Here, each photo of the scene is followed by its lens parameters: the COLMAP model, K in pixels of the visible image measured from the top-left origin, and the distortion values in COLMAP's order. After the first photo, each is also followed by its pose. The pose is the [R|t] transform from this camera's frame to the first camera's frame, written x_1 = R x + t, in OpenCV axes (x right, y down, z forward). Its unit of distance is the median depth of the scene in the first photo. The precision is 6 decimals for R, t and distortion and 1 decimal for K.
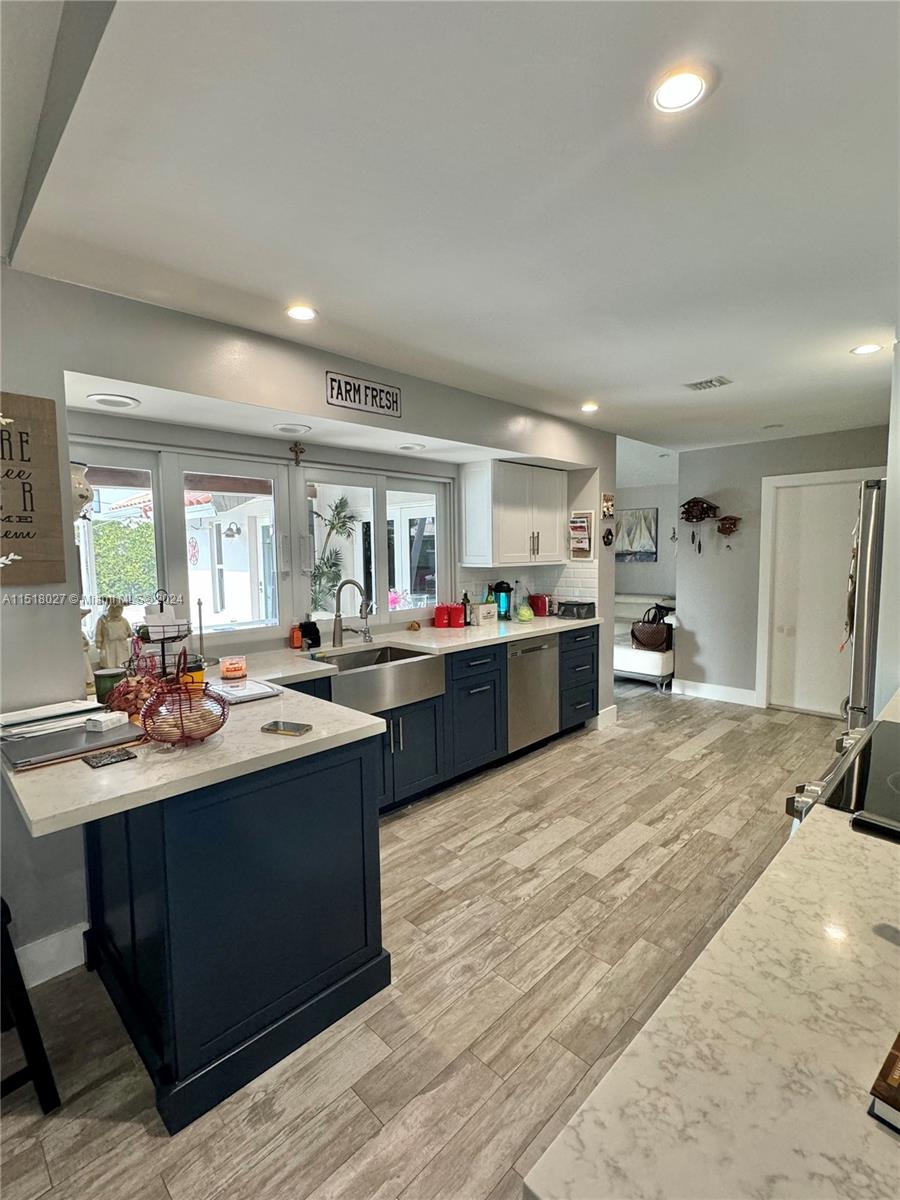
lens RADIAL K [[557.3, 0, 449.4], [0, 557.3, 600.7], [0, 0, 1]] dist [-0.001130, 0.001139]
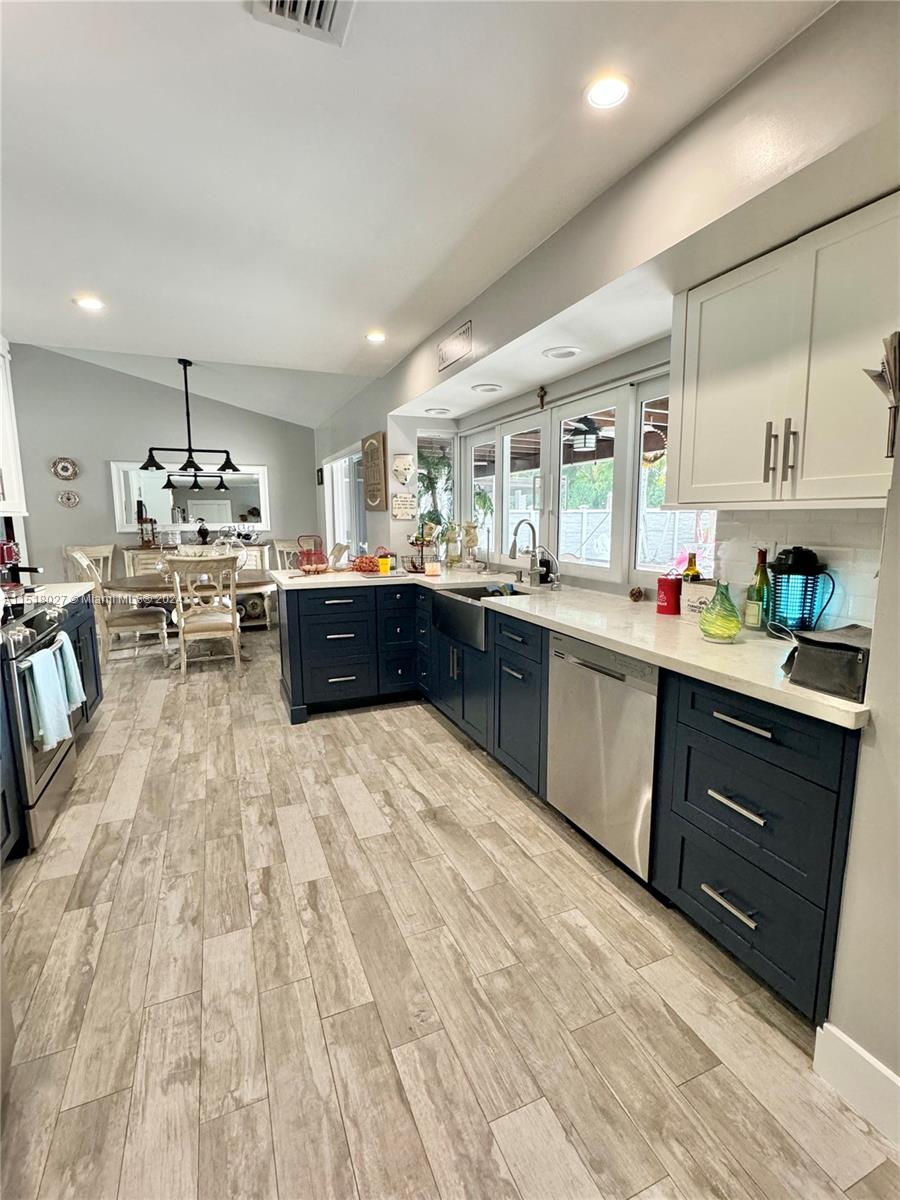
lens RADIAL K [[557.3, 0, 456.0], [0, 557.3, 601.9], [0, 0, 1]] dist [-0.001130, 0.001139]
pose [[-0.369140, 0.159080, -0.915658, 0.917997], [-0.070430, 0.977620, 0.198238, -0.094901], [0.926701, 0.137667, -0.349675, 1.433582]]
